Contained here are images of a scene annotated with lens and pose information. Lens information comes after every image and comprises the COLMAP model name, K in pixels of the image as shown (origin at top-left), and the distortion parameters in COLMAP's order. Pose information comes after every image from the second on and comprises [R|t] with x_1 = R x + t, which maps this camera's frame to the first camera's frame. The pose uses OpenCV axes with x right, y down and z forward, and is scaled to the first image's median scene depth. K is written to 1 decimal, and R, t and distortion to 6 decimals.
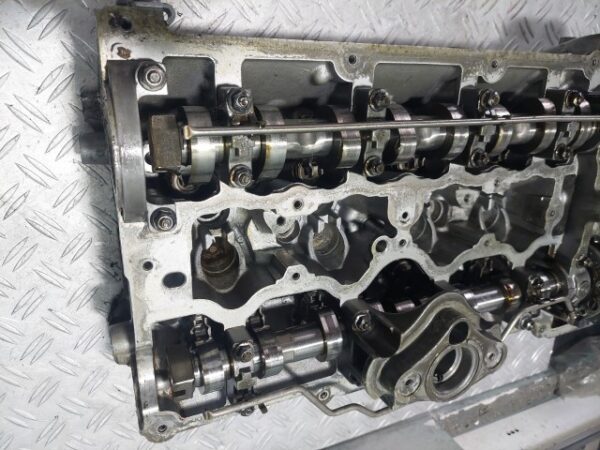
lens RADIAL K [[442.9, 0, 298.9], [0, 442.9, 221.8], [0, 0, 1]] dist [0.045735, -0.043626]
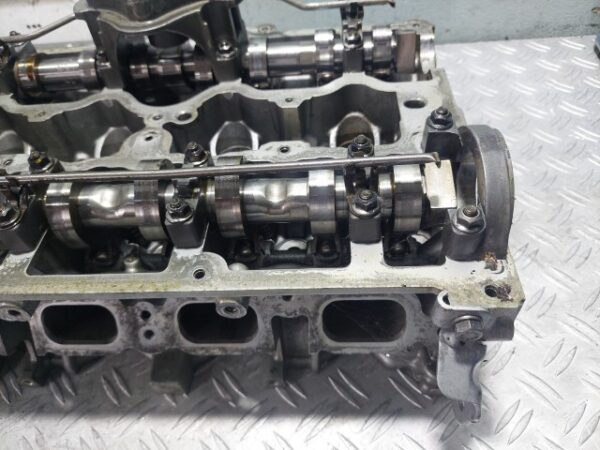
lens RADIAL K [[442.9, 0, 298.3], [0, 442.9, 229.8], [0, 0, 1]] dist [0.045735, -0.043626]
pose [[-0.943266, -0.228583, -0.240831, 0.138450], [0.122225, -0.913416, 0.388242, -0.489640], [-0.308724, 0.336780, 0.889533, 0.209429]]
